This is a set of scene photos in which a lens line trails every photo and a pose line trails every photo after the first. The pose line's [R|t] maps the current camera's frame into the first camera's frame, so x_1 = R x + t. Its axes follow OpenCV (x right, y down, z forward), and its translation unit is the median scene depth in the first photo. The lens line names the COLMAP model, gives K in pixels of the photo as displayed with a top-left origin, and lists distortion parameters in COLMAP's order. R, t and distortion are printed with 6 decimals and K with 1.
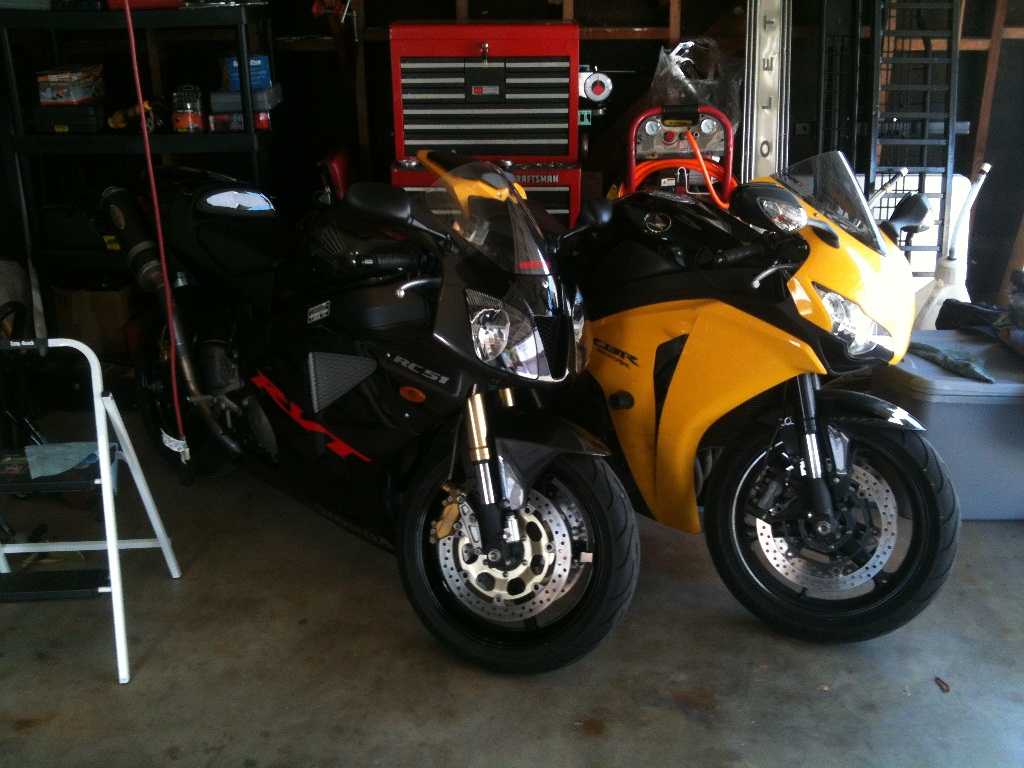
lens RADIAL K [[1088.5, 0, 512.0], [0, 1088.5, 384.0], [0, 0, 1]] dist [0.136875, -0.504846]
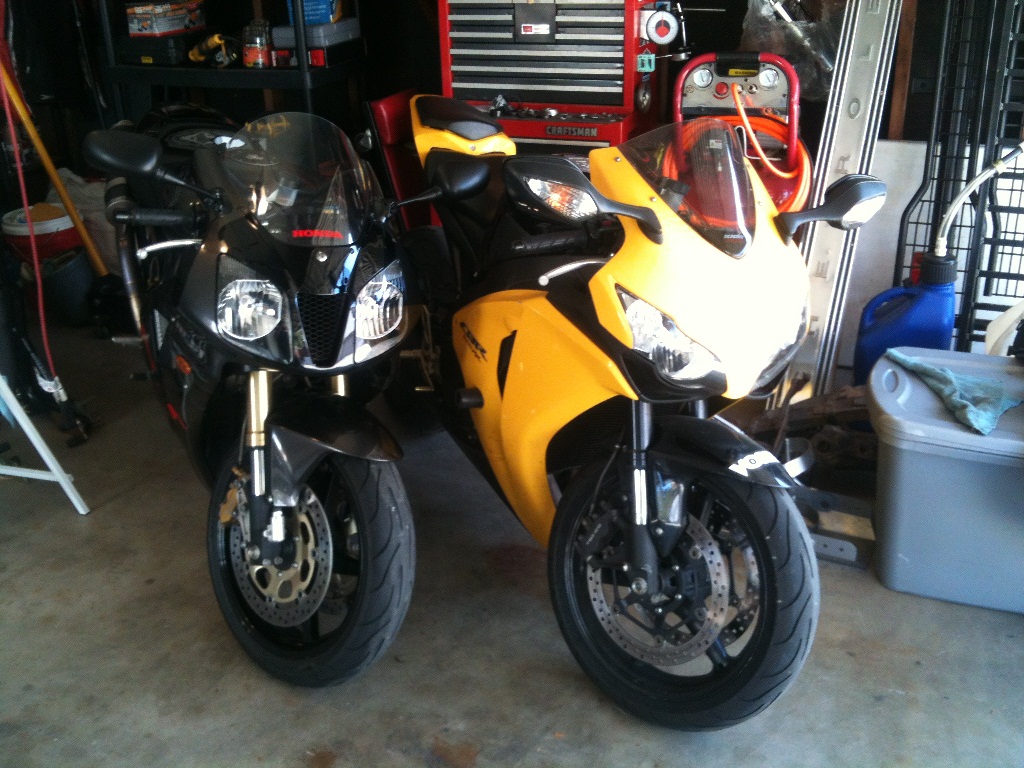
lens RADIAL K [[1088.5, 0, 512.0], [0, 1088.5, 384.0], [0, 0, 1]] dist [0.136875, -0.504846]
pose [[0.937172, 0.122801, -0.326540, 0.410945], [-0.104617, 0.991848, 0.072752, -0.061837], [0.332812, -0.034020, 0.942379, 0.195352]]
